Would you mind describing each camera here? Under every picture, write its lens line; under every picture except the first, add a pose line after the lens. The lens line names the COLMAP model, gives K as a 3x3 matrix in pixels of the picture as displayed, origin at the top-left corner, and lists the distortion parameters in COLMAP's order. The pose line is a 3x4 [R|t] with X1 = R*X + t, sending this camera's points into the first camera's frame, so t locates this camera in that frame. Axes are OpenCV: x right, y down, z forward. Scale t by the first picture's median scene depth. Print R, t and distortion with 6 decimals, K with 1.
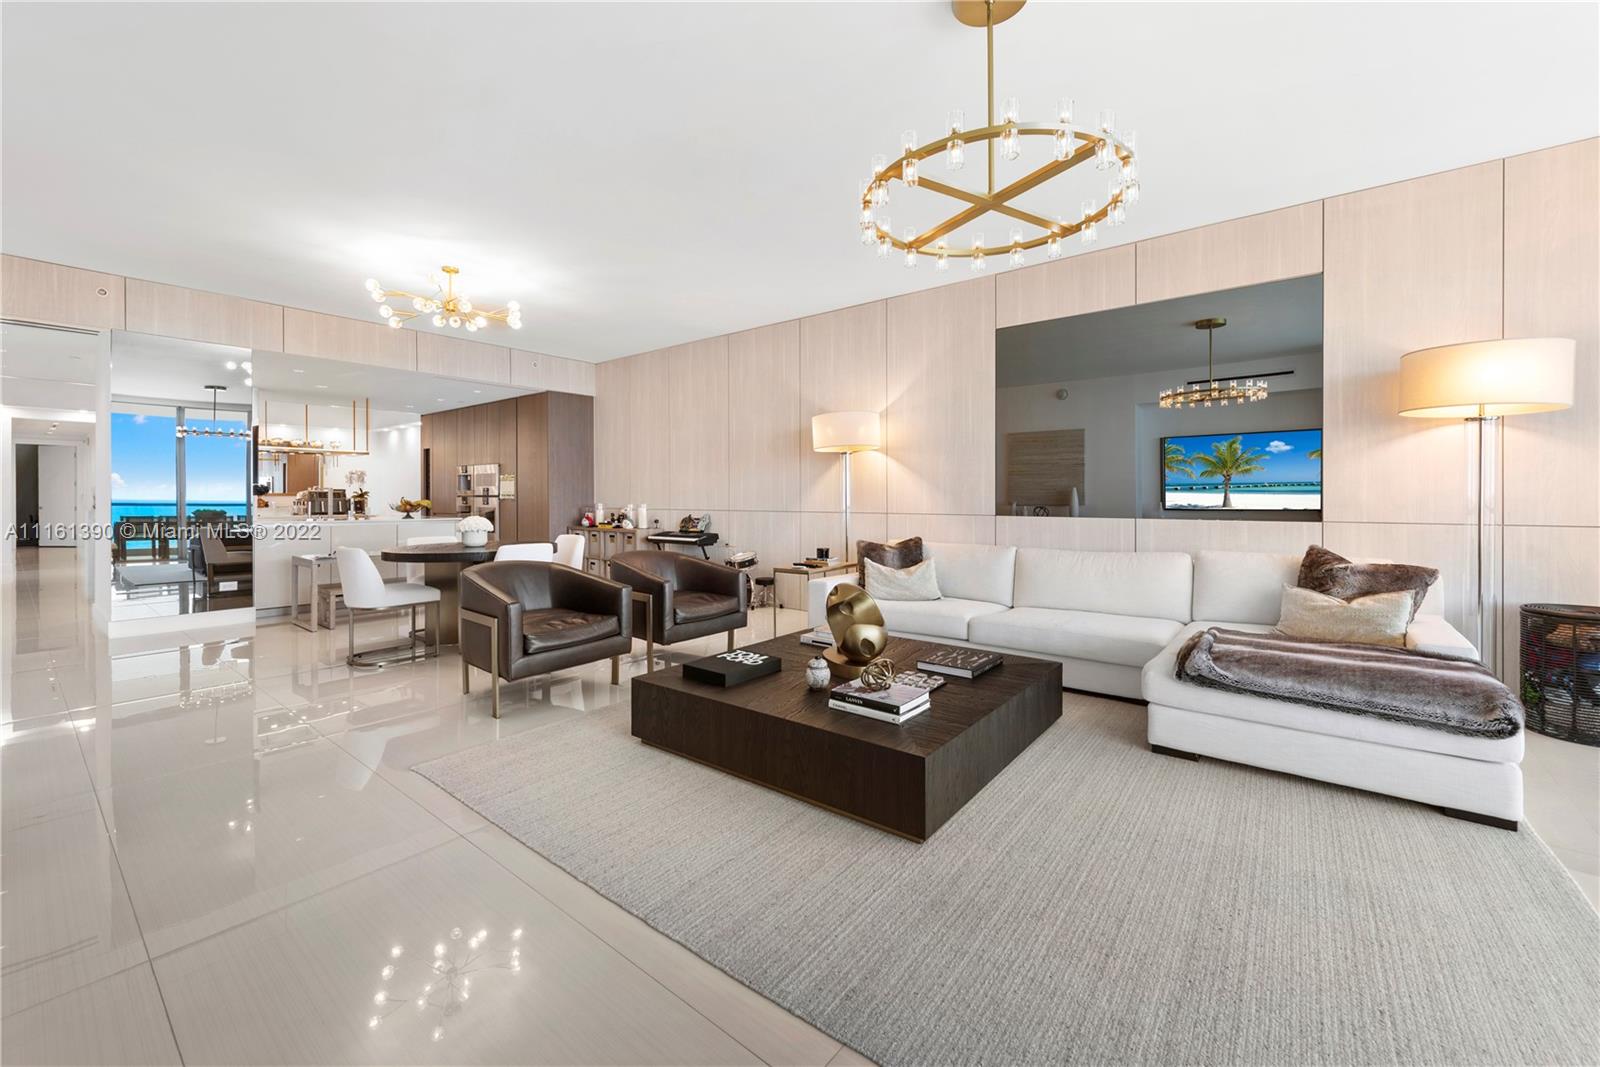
lens RADIAL K [[640.5, 0, 802.2], [0, 640.5, 501.3], [0, 0, 1]] dist [0.013488, -0.004166]
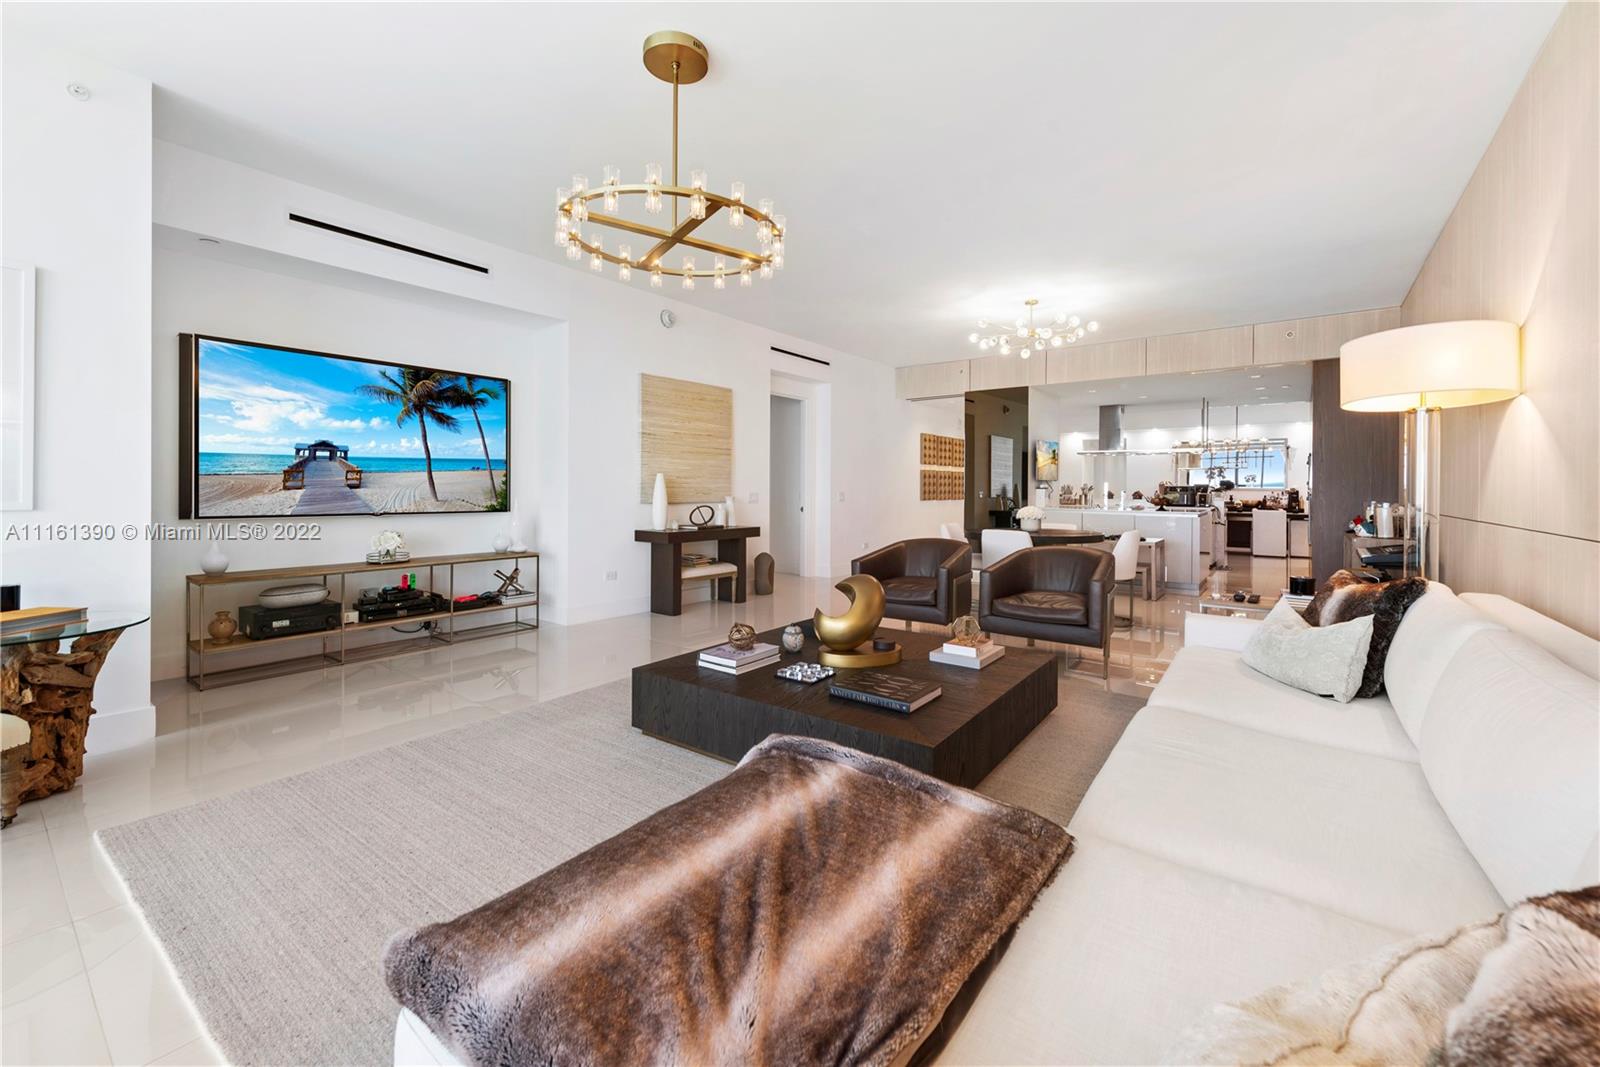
lens RADIAL K [[646.5, 0, 801.3], [0, 646.5, 490.7], [0, 0, 1]] dist [0.014214, -0.000181]
pose [[0.027873, 0.004294, -0.999602, 0.613677], [-0.014684, 0.999885, 0.003886, -0.003215], [0.999504, 0.014569, 0.027933, 0.495469]]
